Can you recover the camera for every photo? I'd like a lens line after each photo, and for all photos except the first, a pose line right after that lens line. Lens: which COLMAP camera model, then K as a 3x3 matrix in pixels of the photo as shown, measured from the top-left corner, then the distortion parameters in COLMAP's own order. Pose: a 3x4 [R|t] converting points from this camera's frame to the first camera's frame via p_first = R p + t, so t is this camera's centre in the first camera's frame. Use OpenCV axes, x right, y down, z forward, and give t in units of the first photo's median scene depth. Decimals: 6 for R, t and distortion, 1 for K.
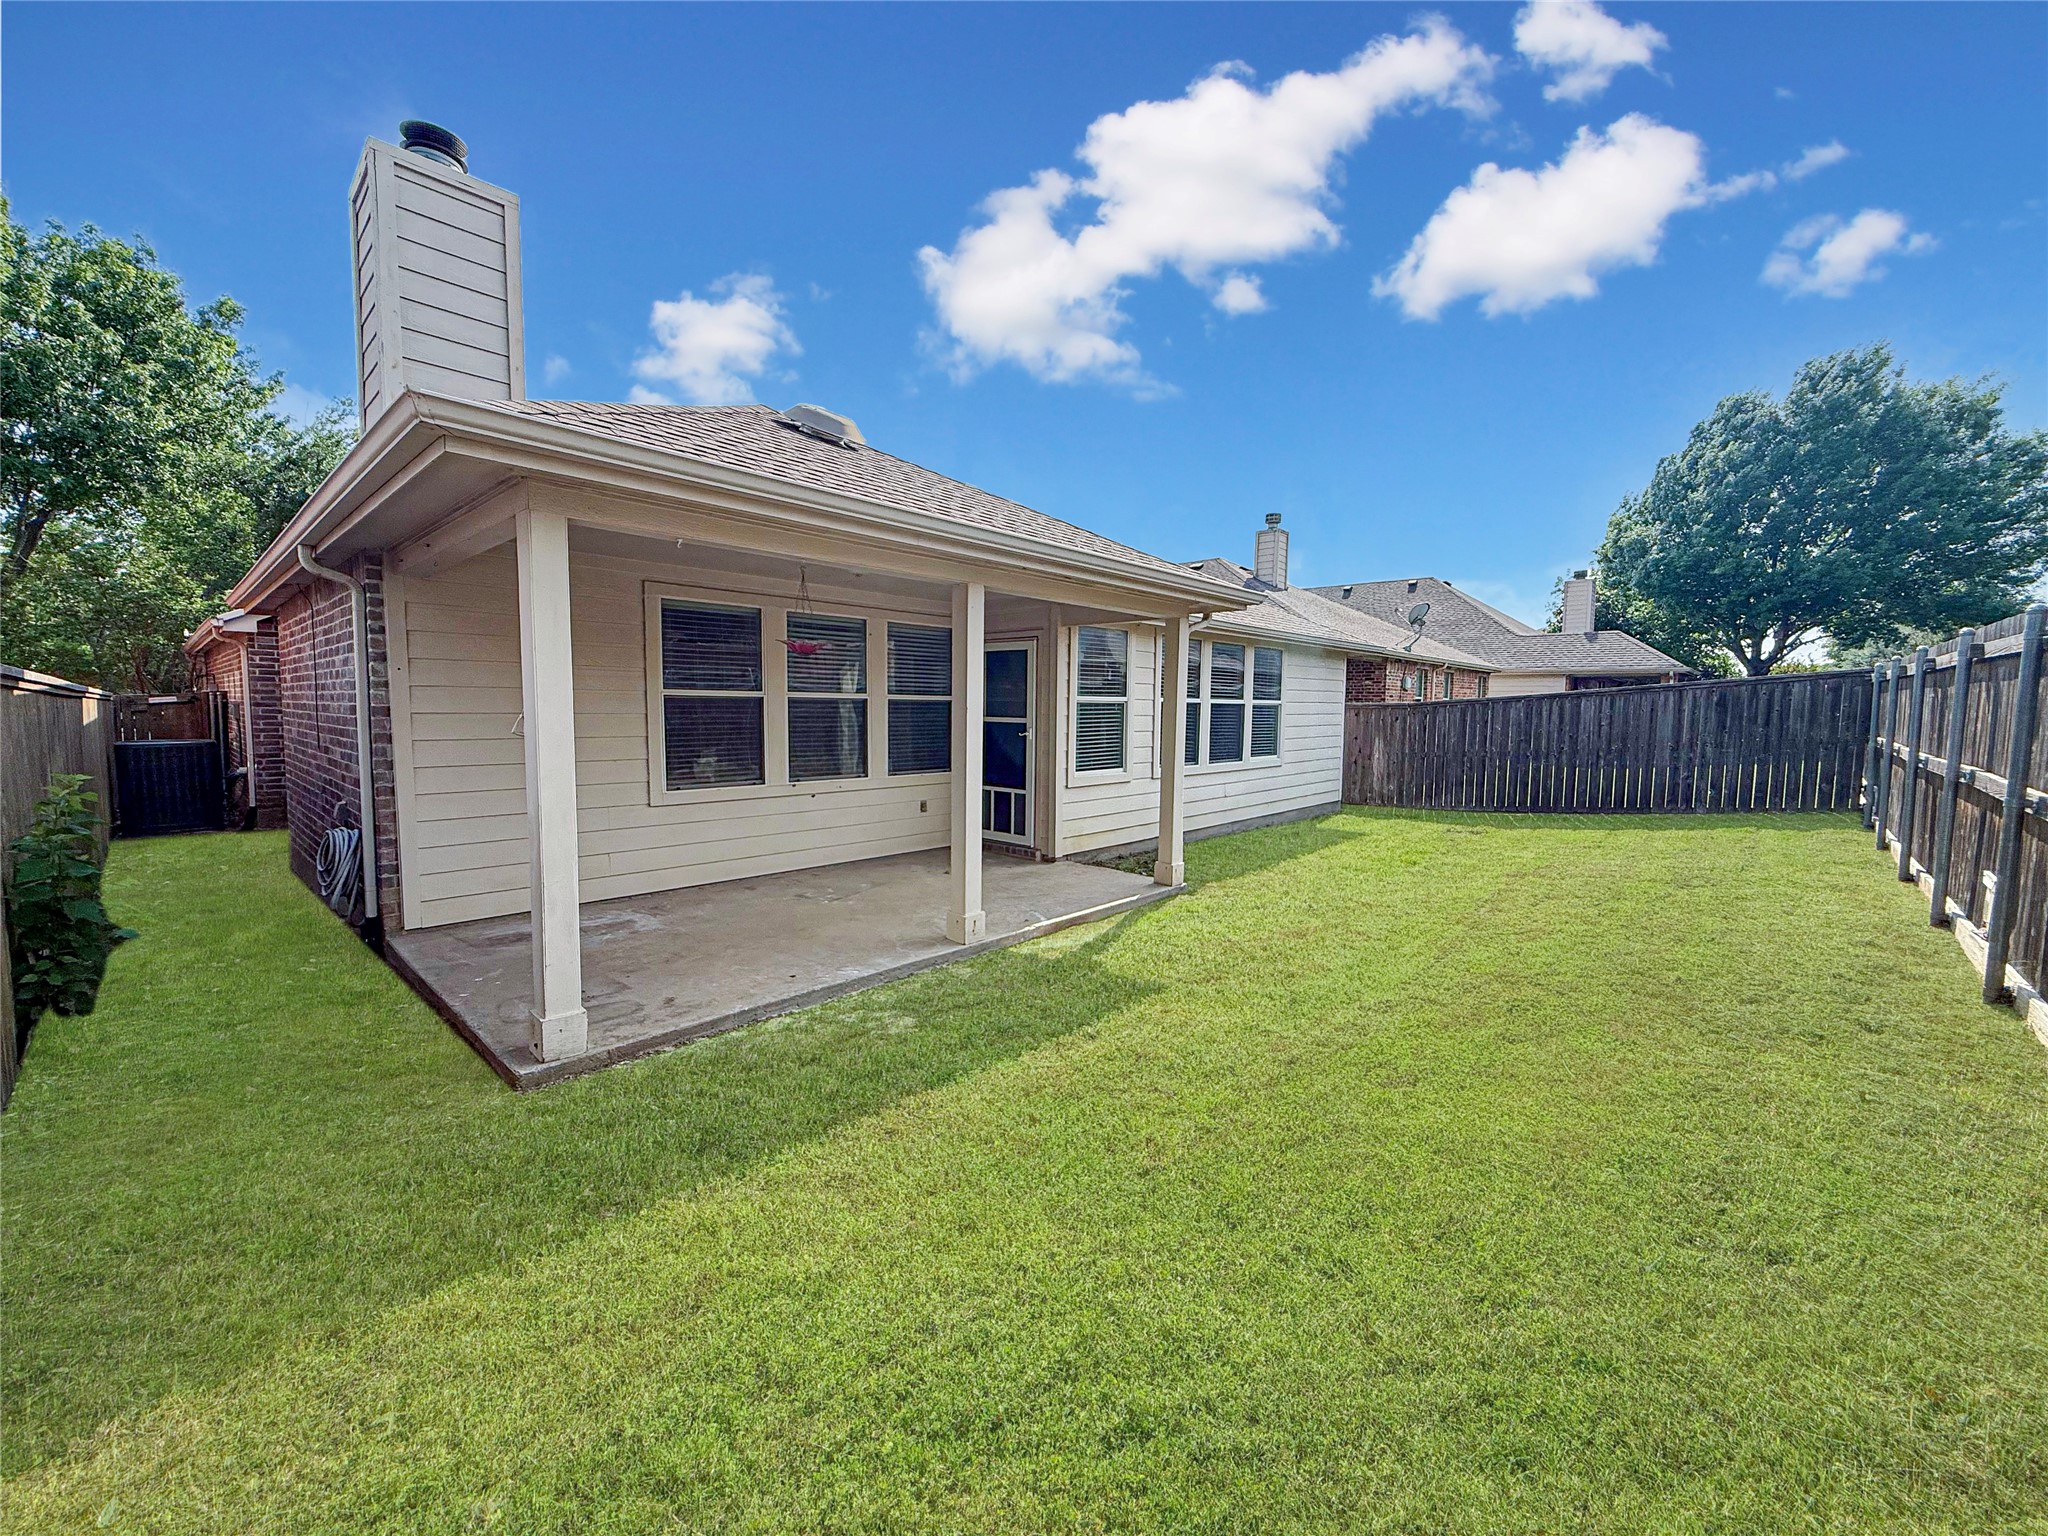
lens RADIAL K [[814.5, 0, 1020.3], [0, 814.5, 768.9], [0, 0, 1]] dist [0.000738, 0.000131]
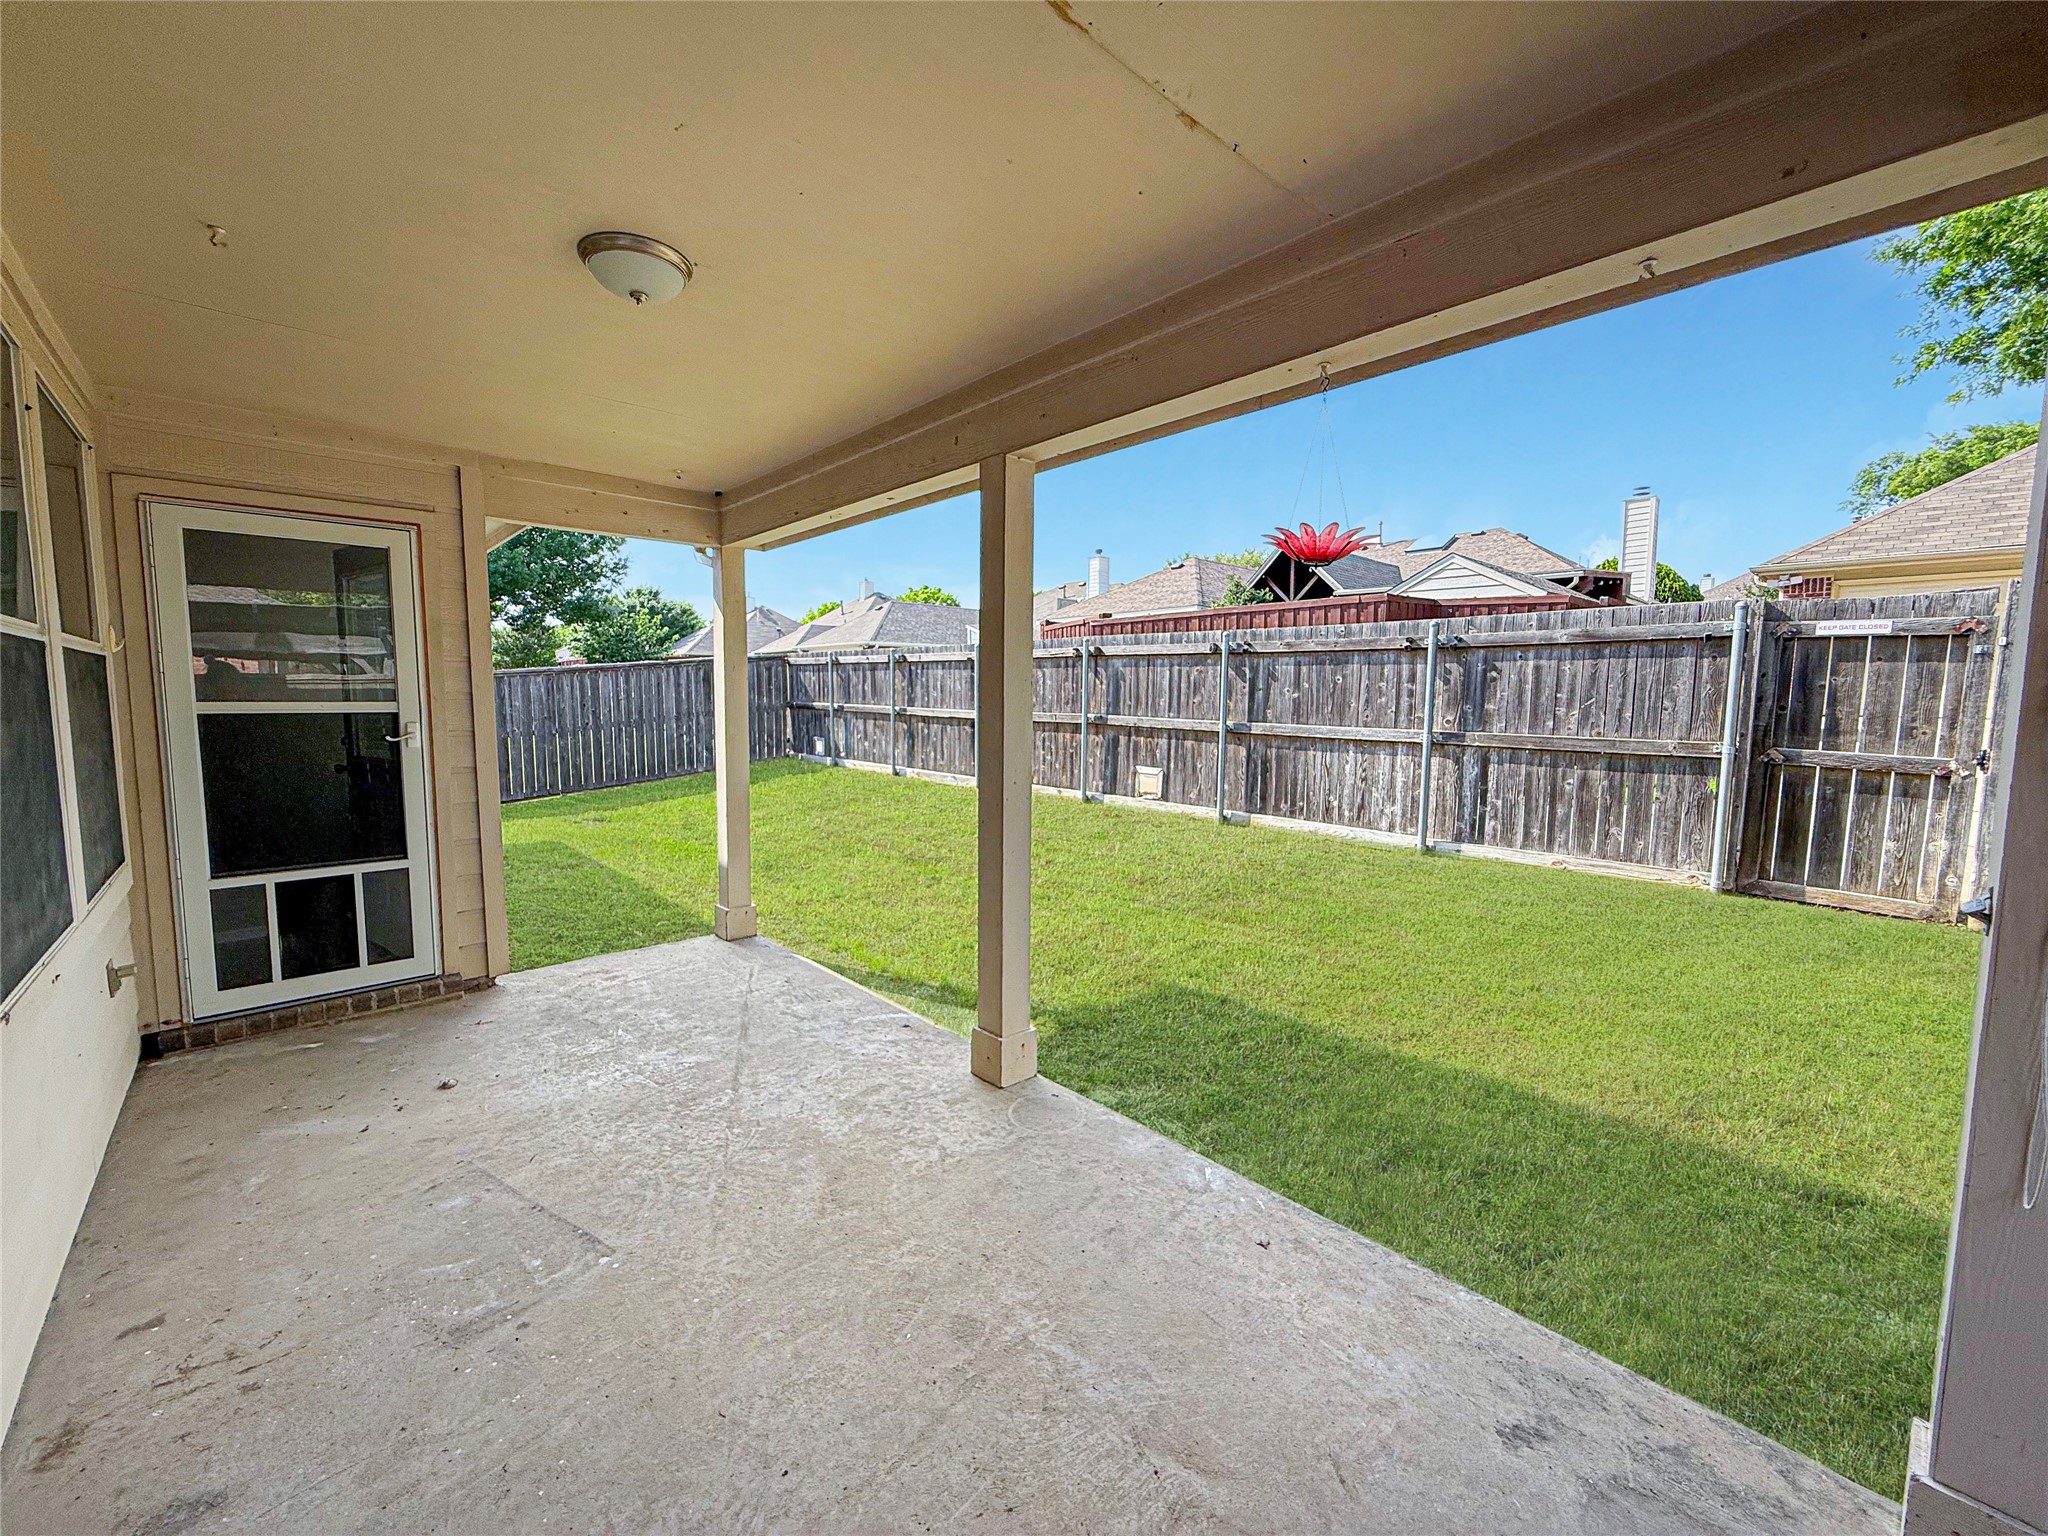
lens RADIAL K [[814.5, 0, 1020.3], [0, 814.5, 768.9], [0, 0, 1]] dist [0.000738, 0.000131]
pose [[0.082097, -0.104979, 0.991080, -0.319945], [0.075979, 0.992202, 0.098804, -0.033471], [-0.993724, 0.067189, 0.089433, 0.472685]]
